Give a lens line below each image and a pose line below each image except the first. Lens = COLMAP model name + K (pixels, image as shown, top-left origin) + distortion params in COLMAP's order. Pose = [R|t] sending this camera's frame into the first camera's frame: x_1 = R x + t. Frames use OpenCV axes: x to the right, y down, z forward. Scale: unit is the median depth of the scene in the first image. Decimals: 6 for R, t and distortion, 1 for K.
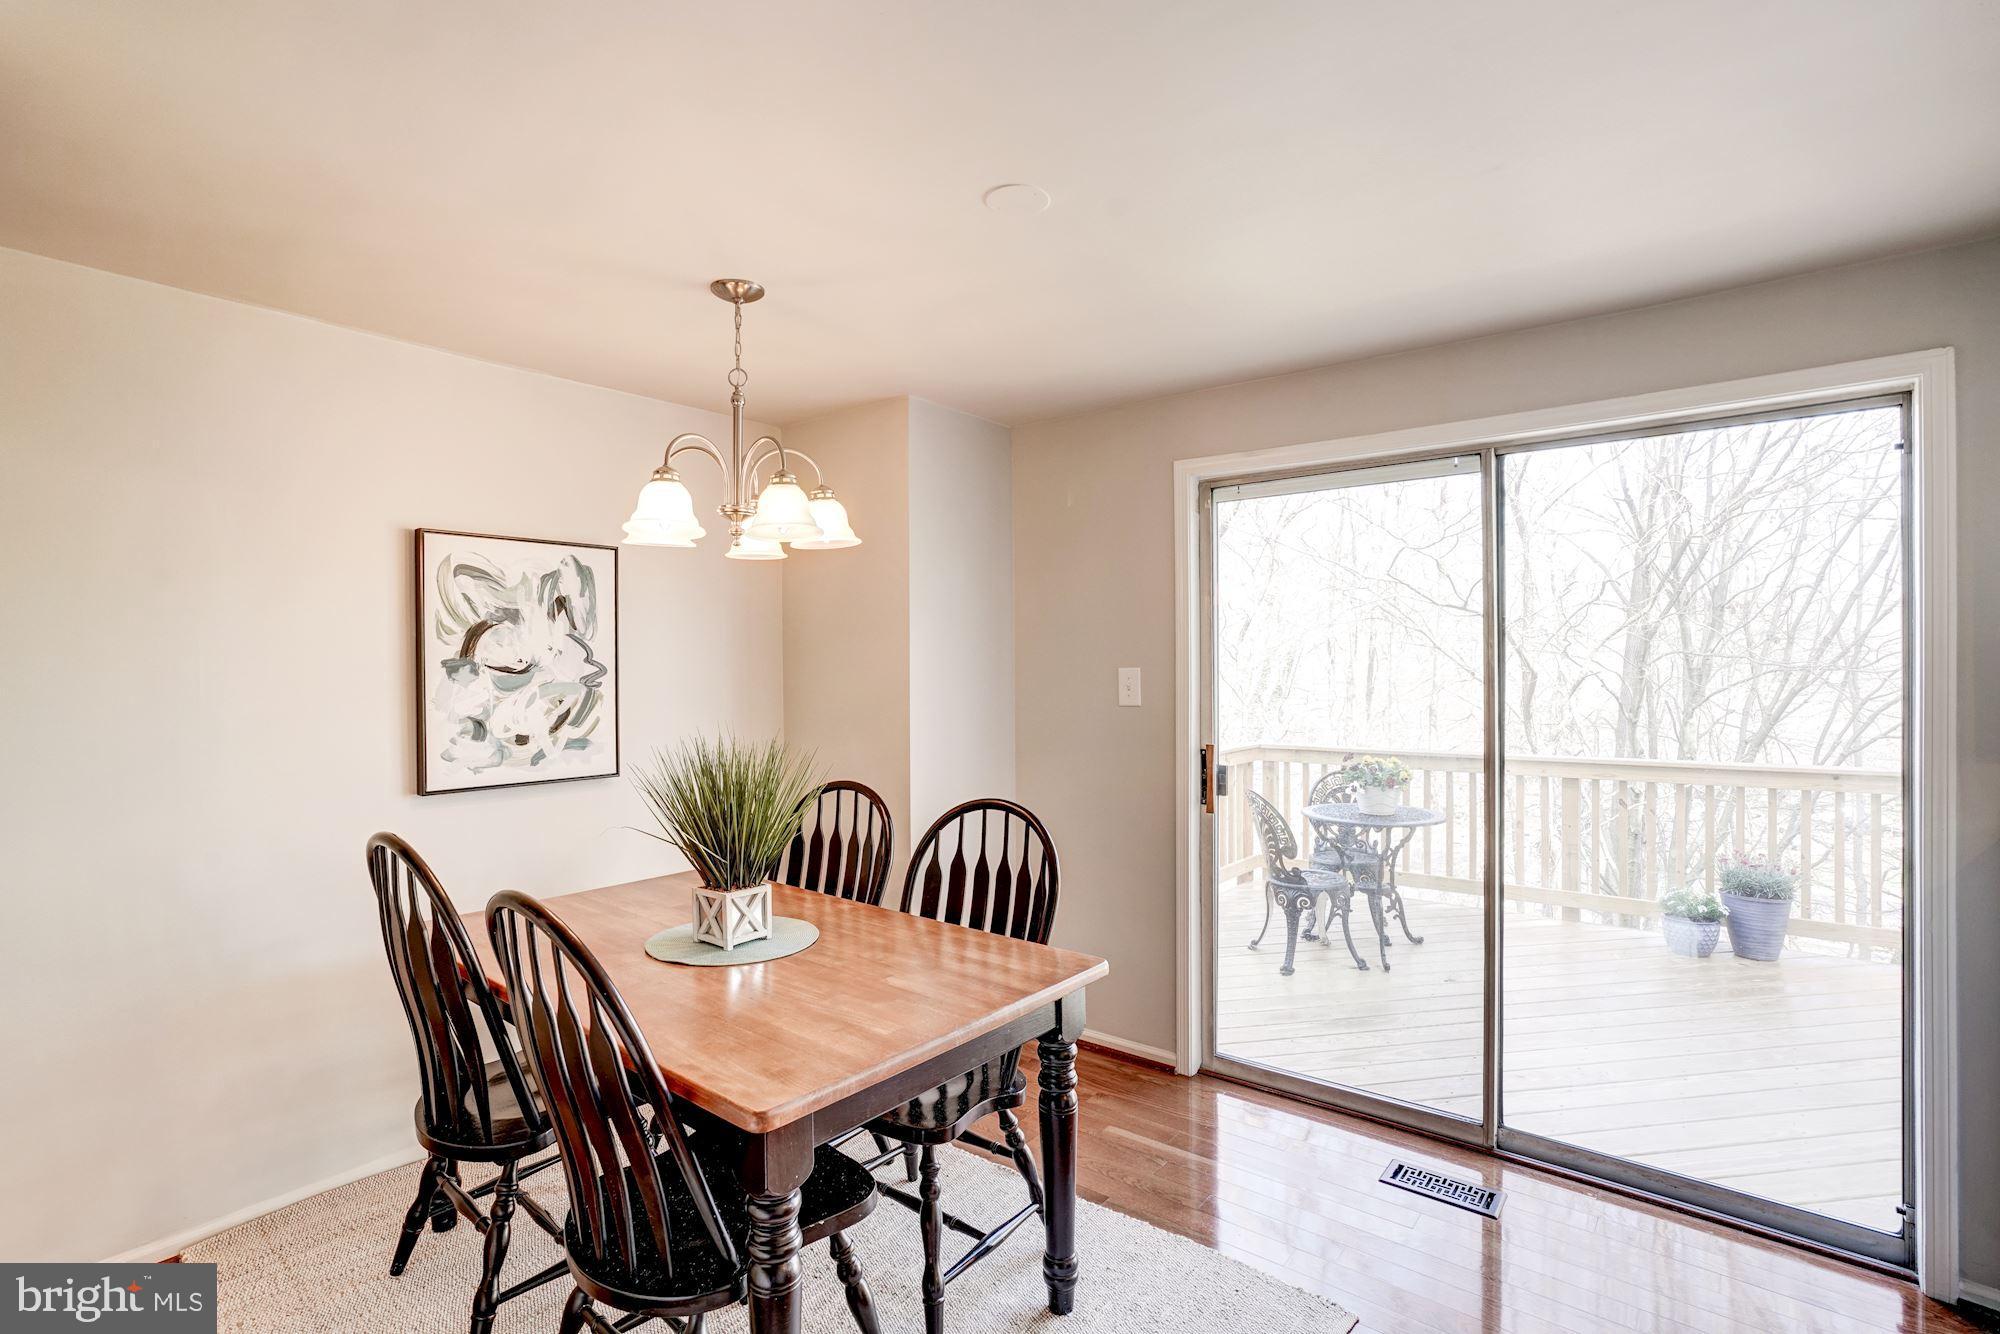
lens RADIAL K [[932.0, 0, 1016.4], [0, 932.0, 657.8], [0, 0, 1]] dist [-0.032894, 0.015042]
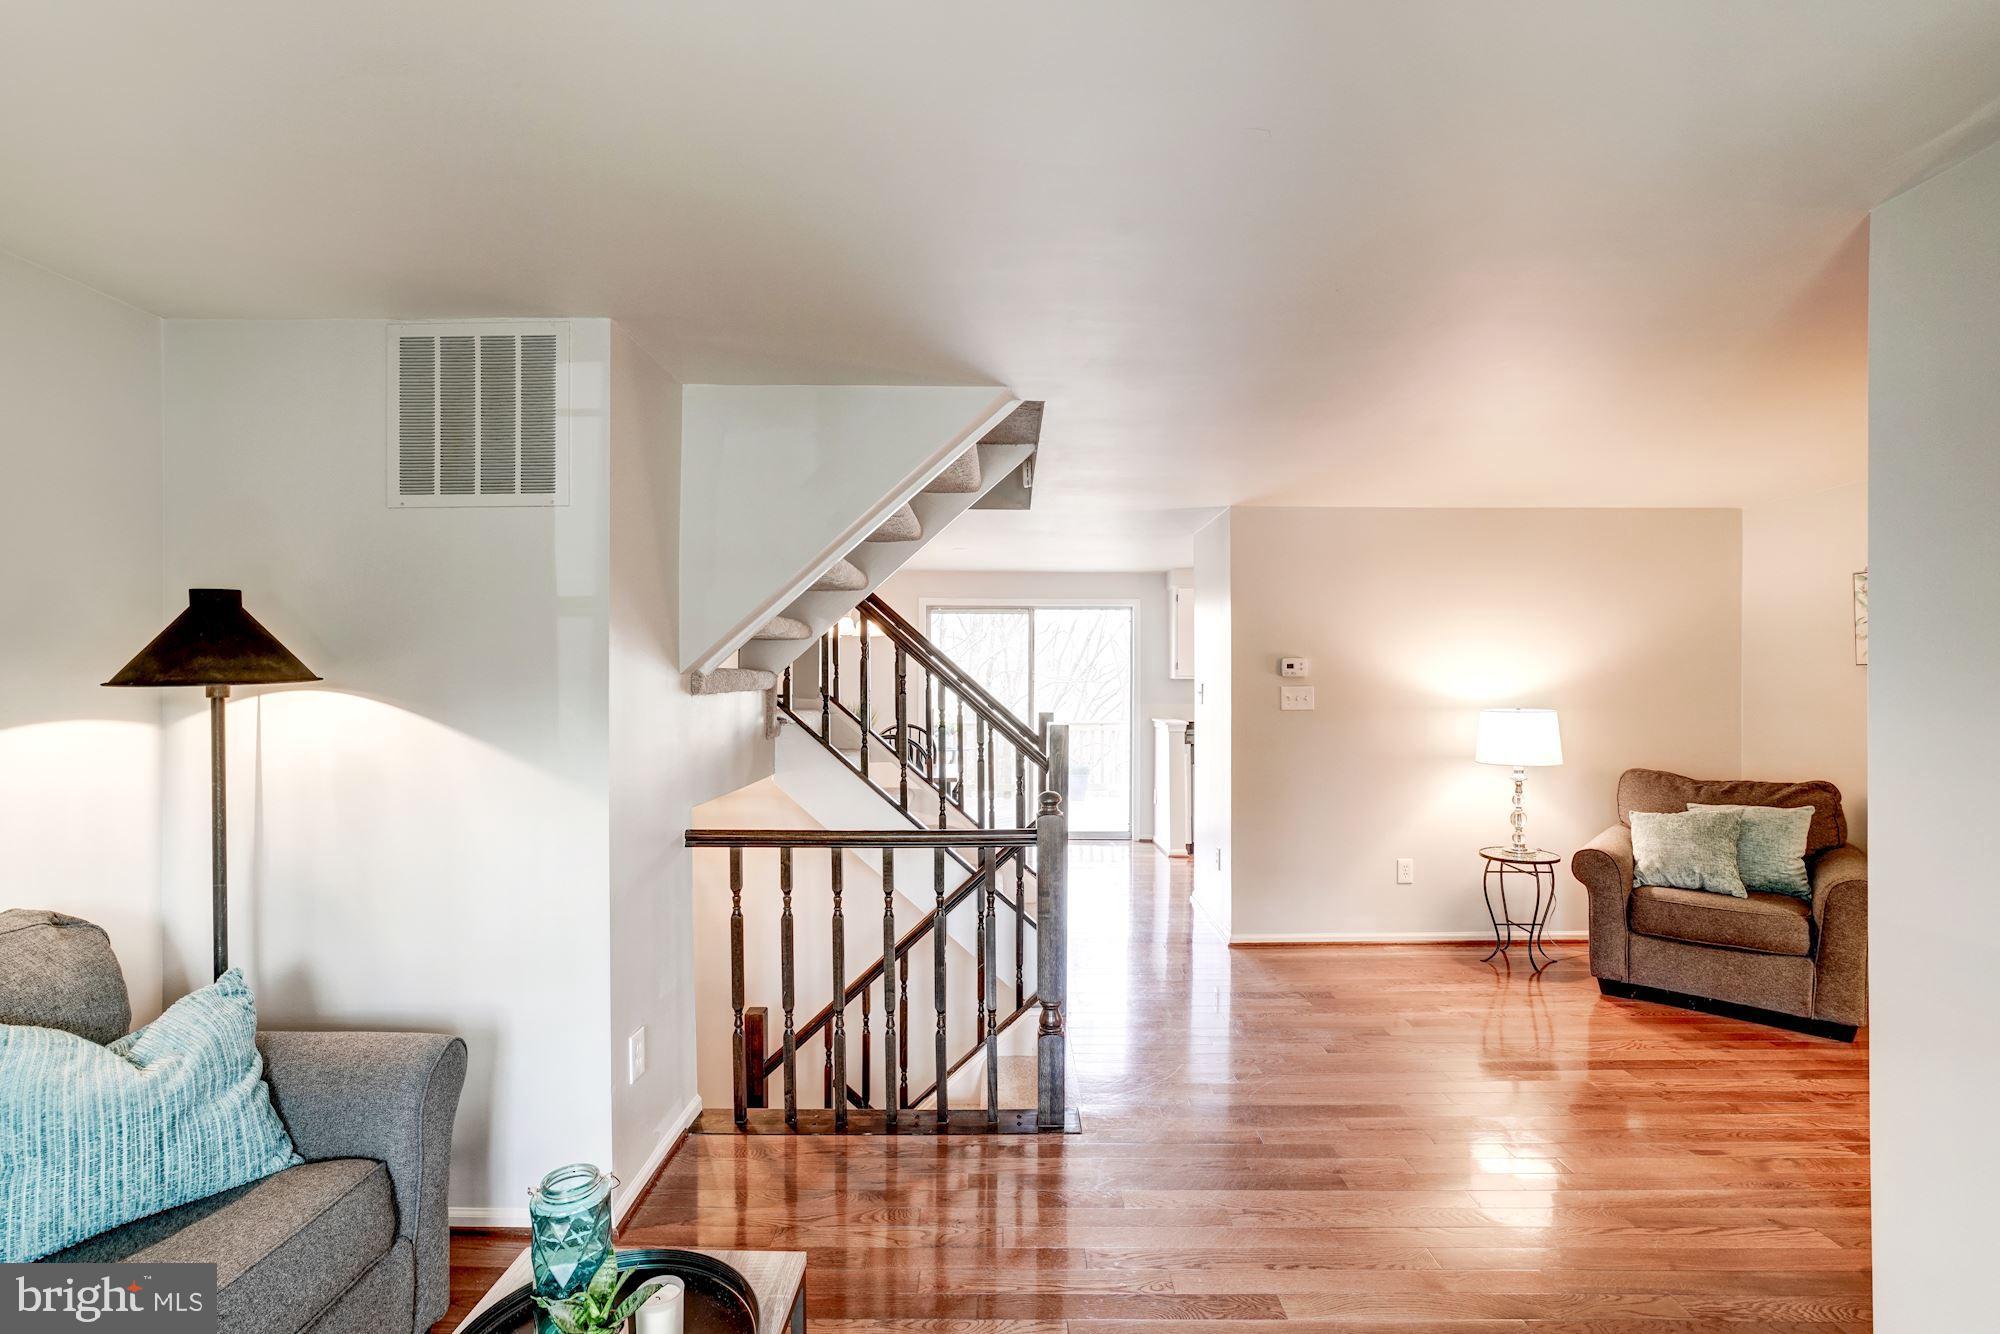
lens RADIAL K [[932.0, 0, 1020.6], [0, 932.0, 669.7], [0, 0, 1]] dist [-0.032894, 0.015042]
pose [[0.767040, 0.007836, 0.641551, -1.340362], [-0.004956, 0.999968, -0.006289, -0.001710], [-0.641580, 0.001645, 0.767054, -1.227194]]
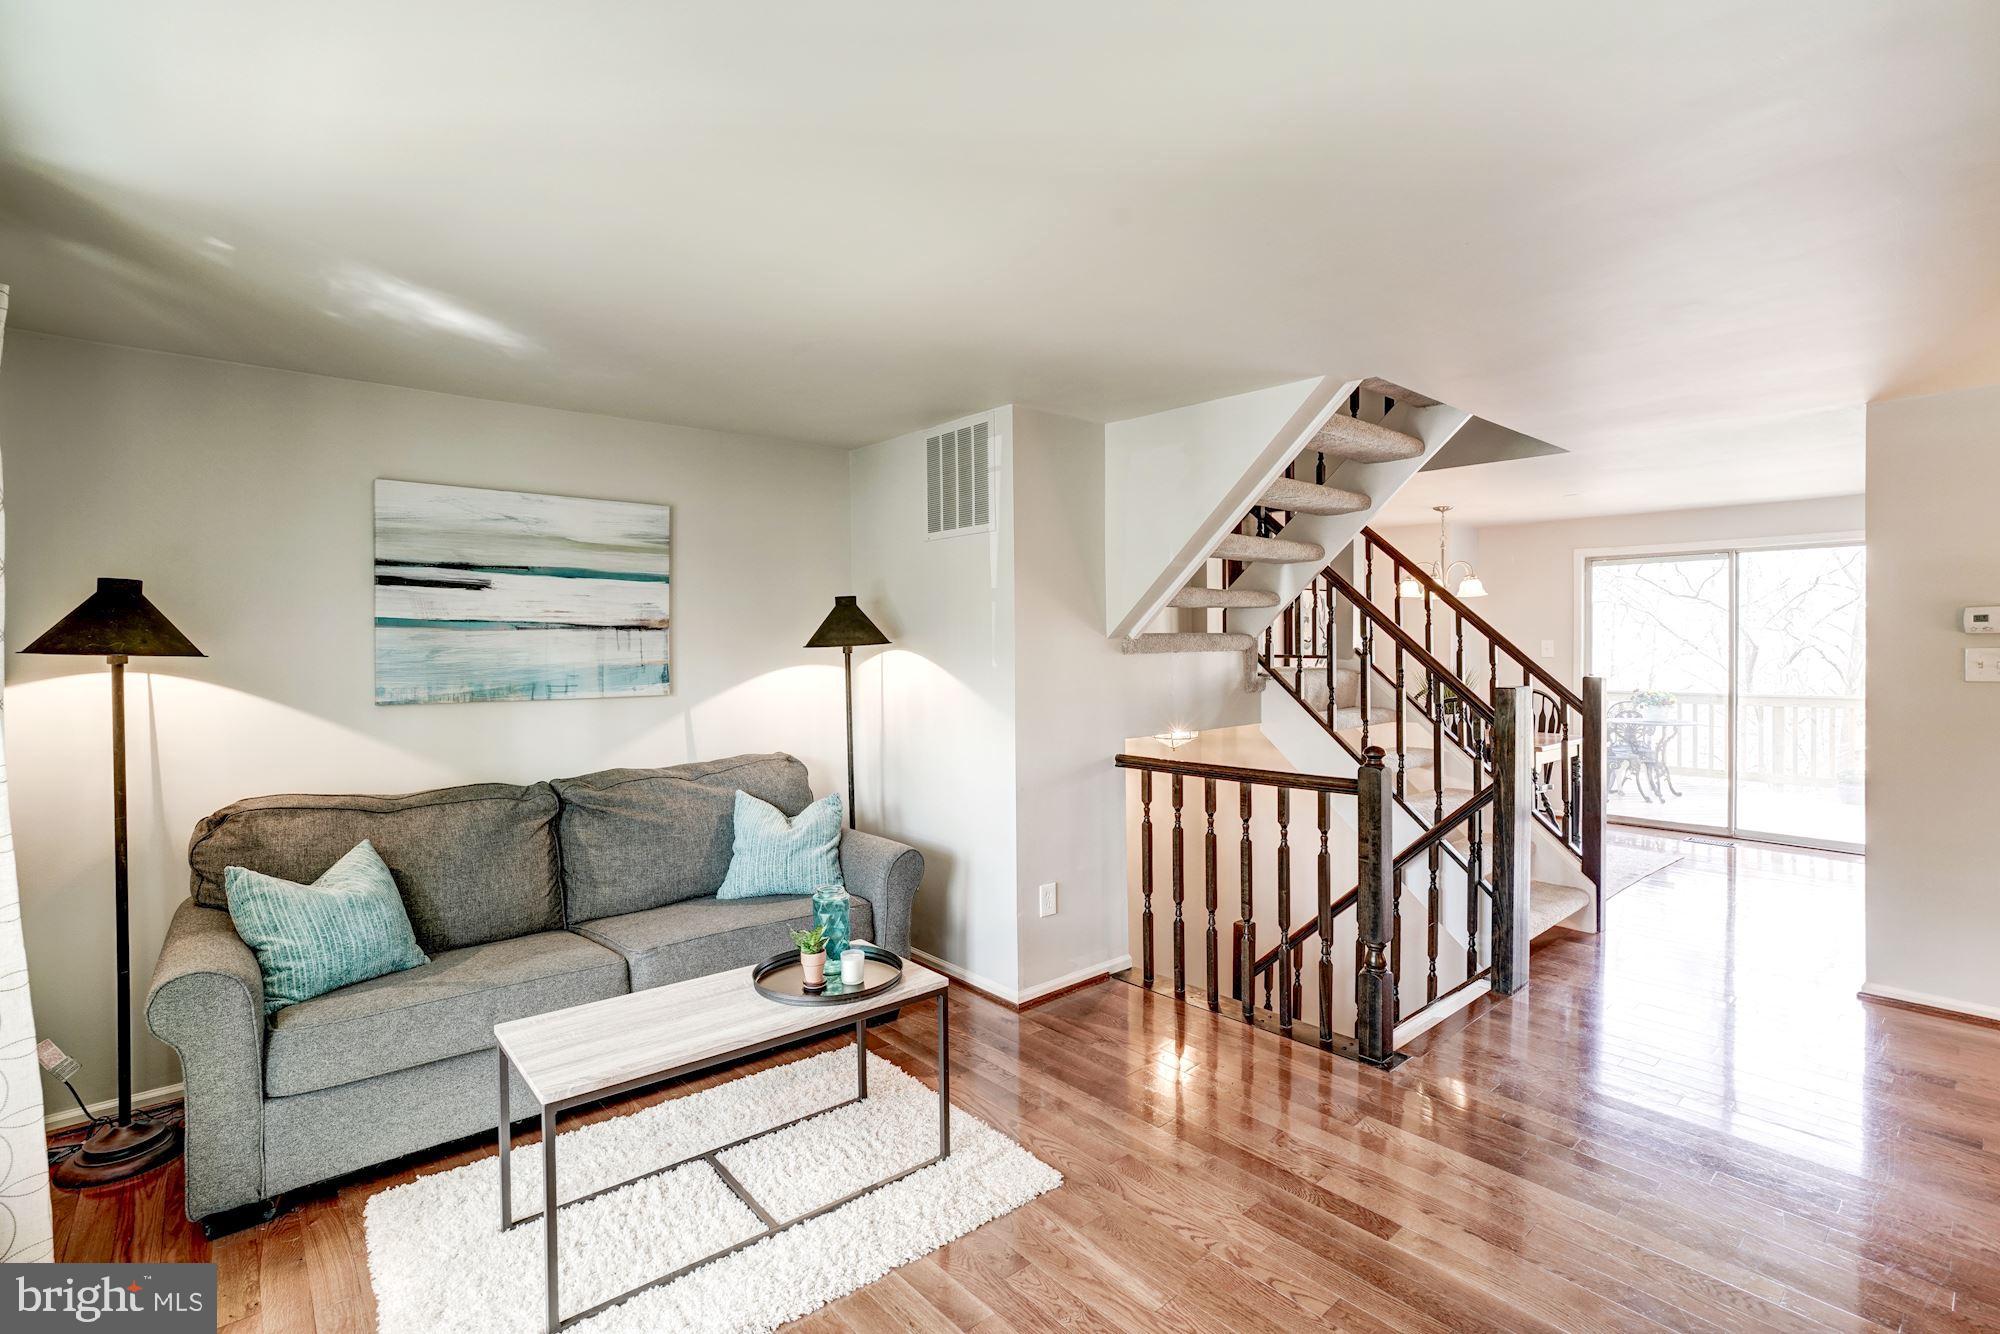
lens RADIAL K [[932.0, 0, 1012.0], [0, 932.0, 655.7], [0, 0, 1]] dist [-0.032894, 0.015042]
pose [[0.985129, -0.002171, -0.171802, -0.879052], [0.005852, 0.999764, 0.020921, -0.005446], [0.171716, -0.021616, 0.984909, -1.600525]]
